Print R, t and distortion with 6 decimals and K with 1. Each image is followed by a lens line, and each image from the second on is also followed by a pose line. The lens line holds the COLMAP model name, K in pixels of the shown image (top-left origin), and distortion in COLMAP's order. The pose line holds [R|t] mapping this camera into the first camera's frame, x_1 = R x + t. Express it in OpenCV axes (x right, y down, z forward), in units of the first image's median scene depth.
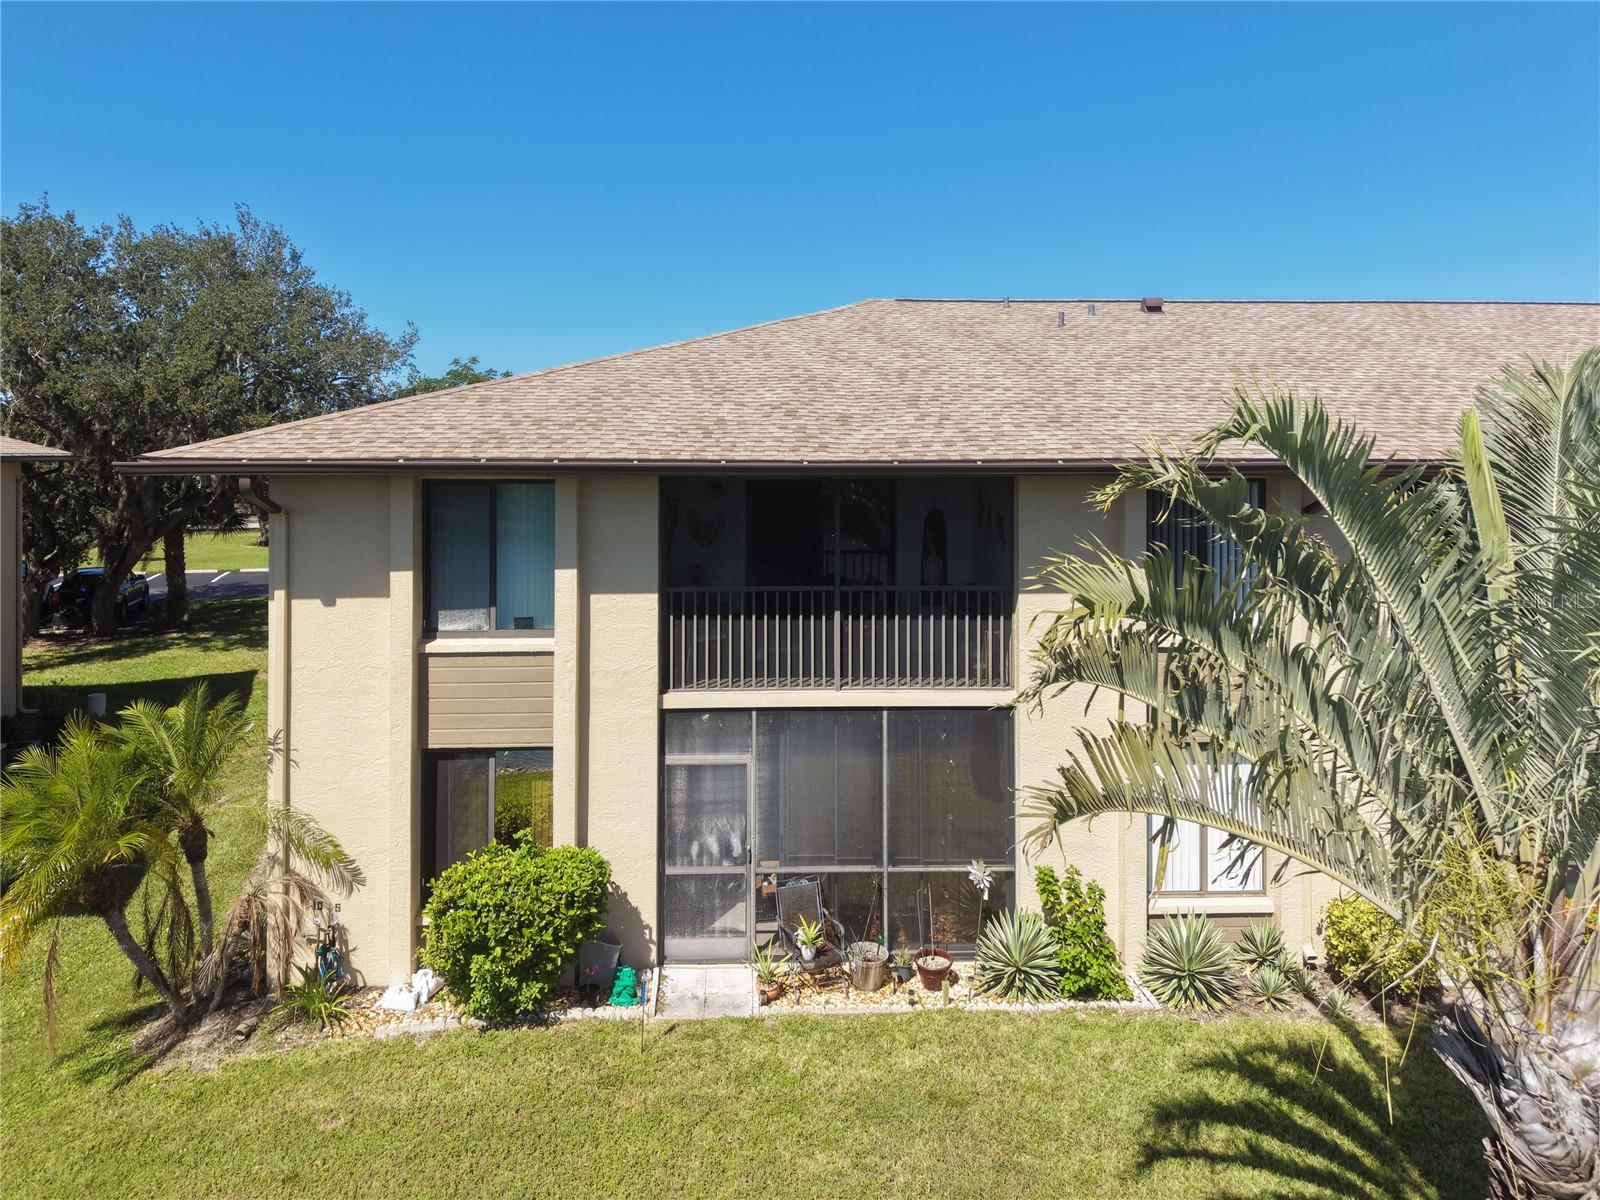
lens RADIAL K [[1117.6, 0, 782.2], [0, 1117.6, 451.4], [0, 0, 1]] dist [0.073162, -0.116470]
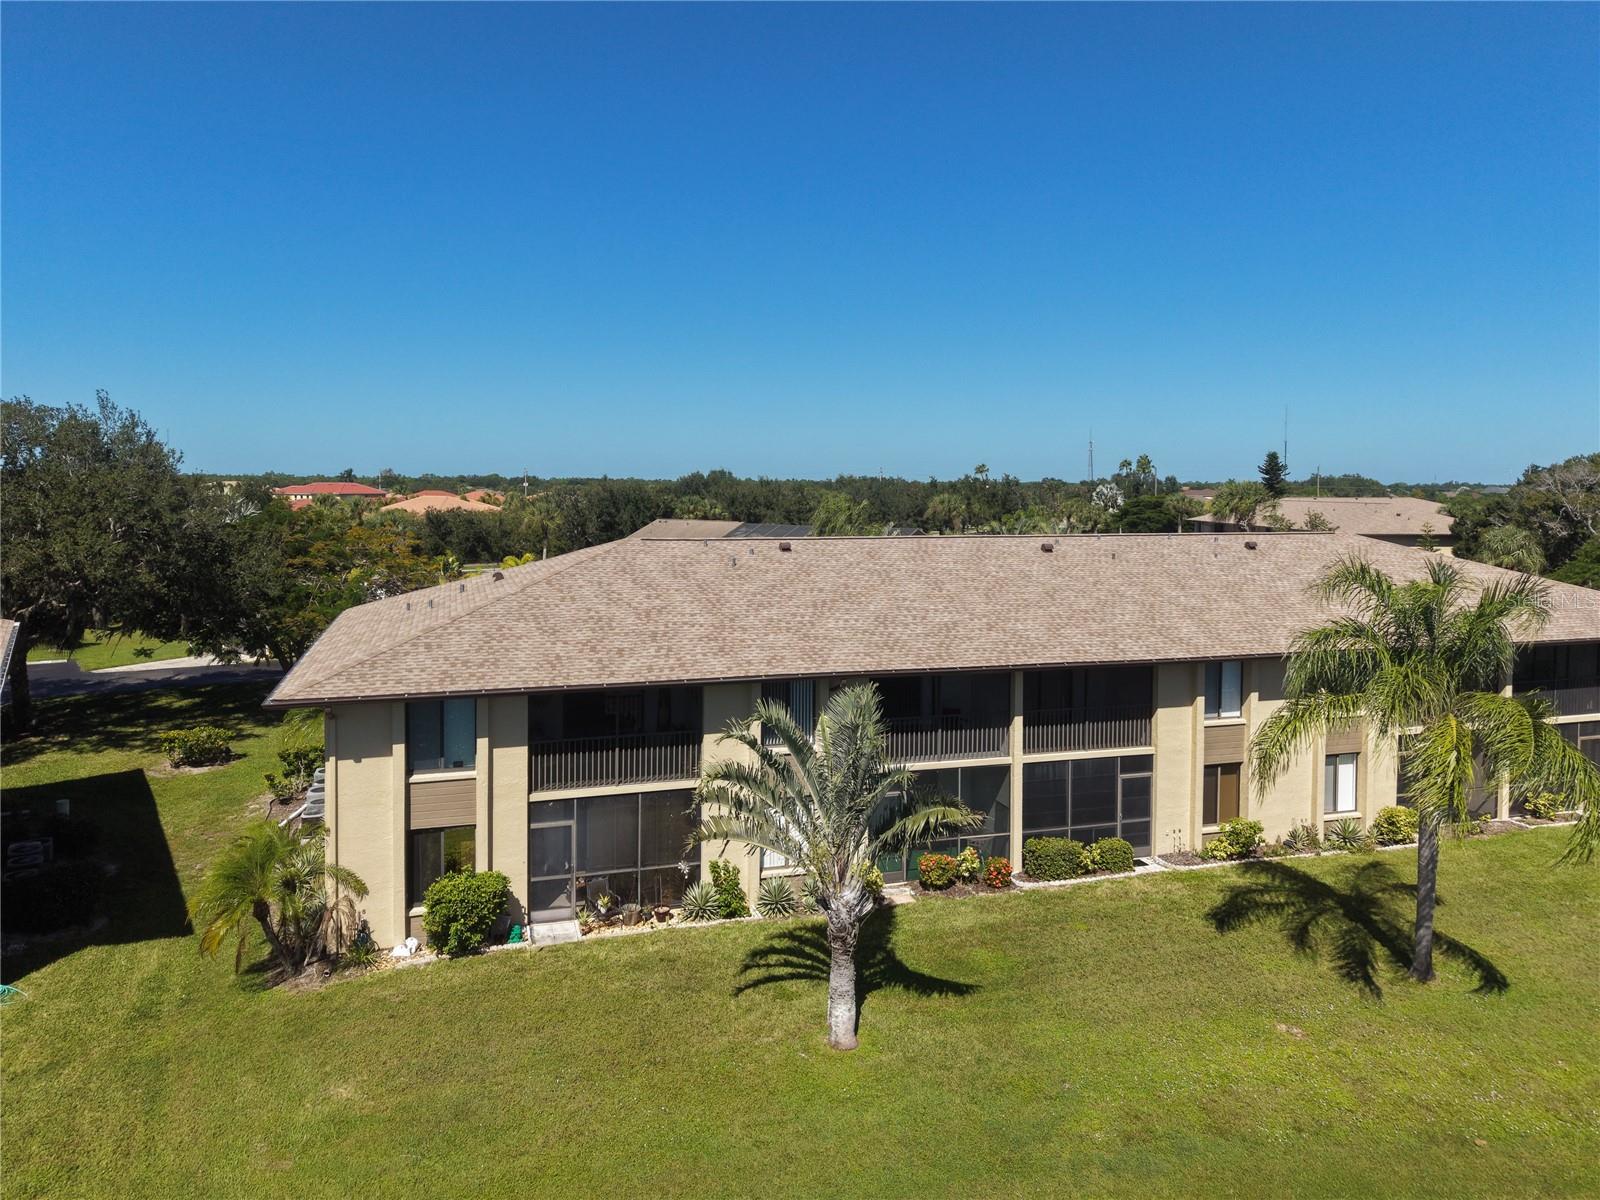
lens RADIAL K [[1106.7, 0, 829.7], [0, 1106.7, 501.2], [0, 0, 1]] dist [-0.005240, -0.006823]
pose [[0.959402, 0.003022, 0.282027, -0.154962], [-0.010017, 0.999677, 0.023365, -0.375731], [-0.281865, -0.025242, 0.959122, -1.084930]]
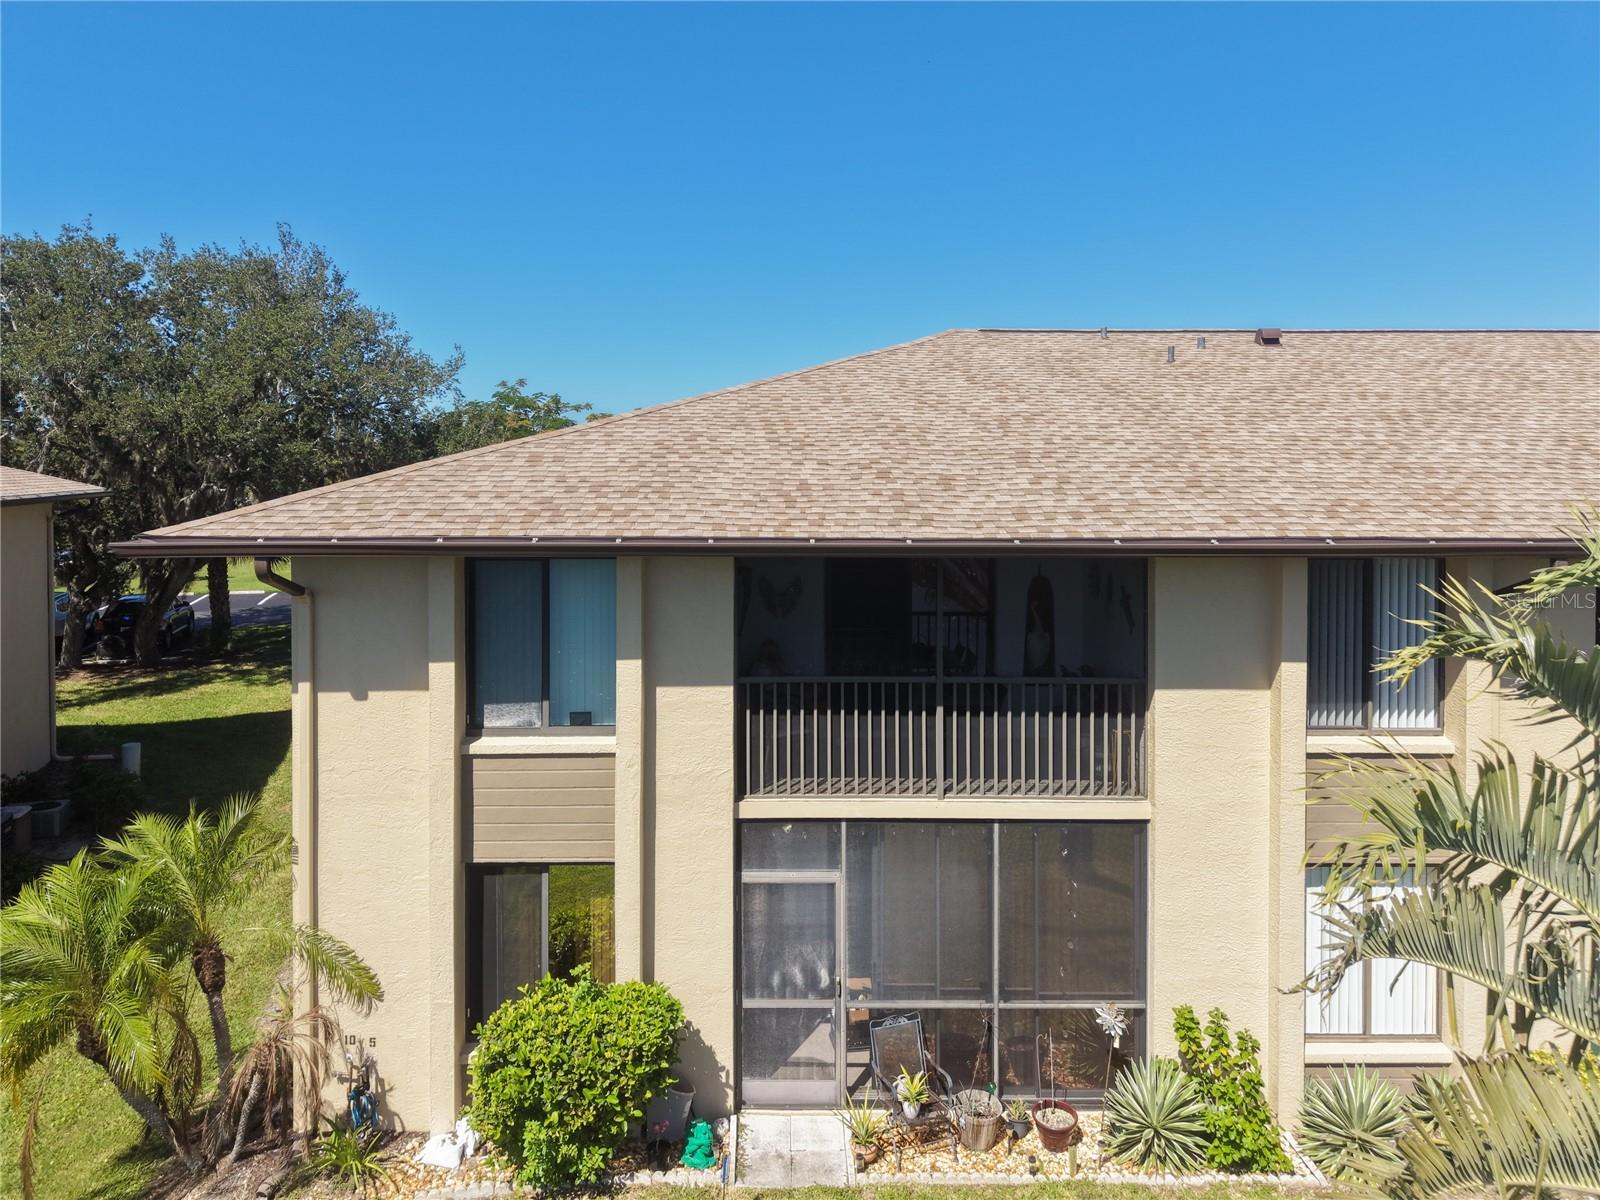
lens RADIAL K [[1105.4, 0, 779.3], [0, 1105.4, 479.2], [0, 0, 1]] dist [0.042540, -0.051185]
pose [[0.999351, 0.001224, -0.036012, -0.045690], [-0.000559, 0.999829, 0.018458, -0.050184], [0.036028, -0.018425, 0.999181, 0.150851]]
